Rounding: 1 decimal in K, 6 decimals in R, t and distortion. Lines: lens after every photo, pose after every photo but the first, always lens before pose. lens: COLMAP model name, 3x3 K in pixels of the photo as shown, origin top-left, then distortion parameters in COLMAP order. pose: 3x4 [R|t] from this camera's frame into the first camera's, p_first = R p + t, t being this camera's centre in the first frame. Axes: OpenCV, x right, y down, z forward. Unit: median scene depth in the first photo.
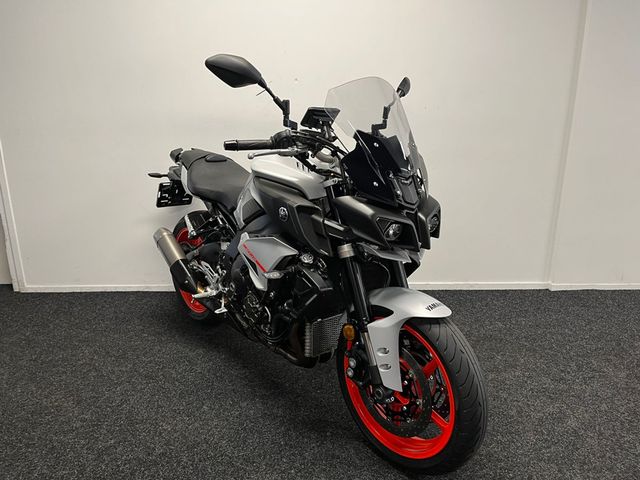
lens RADIAL K [[490.5, 0, 320.0], [0, 490.5, 240.0], [0, 0, 1]] dist [0.085998, -0.106947]
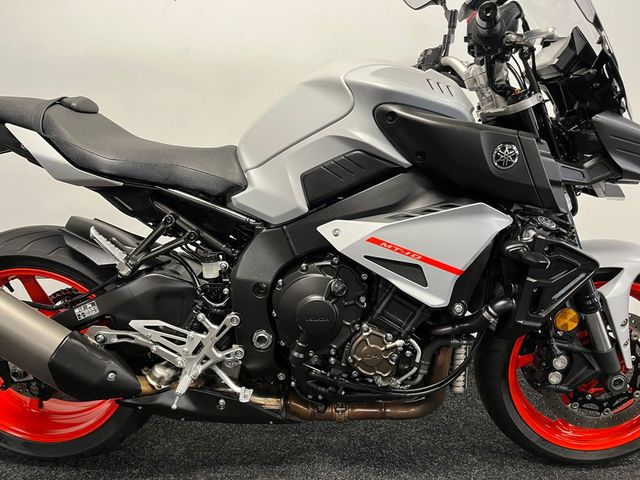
lens RADIAL K [[480.3, 0, 322.0], [0, 480.3, 239.0], [0, 0, 1]] dist [0.080164, -0.102577]
pose [[0.638863, -0.193361, 0.744625, -0.592497], [0.203525, 0.975894, 0.078799, -0.042471], [-0.741911, 0.101208, 0.662816, 0.725635]]
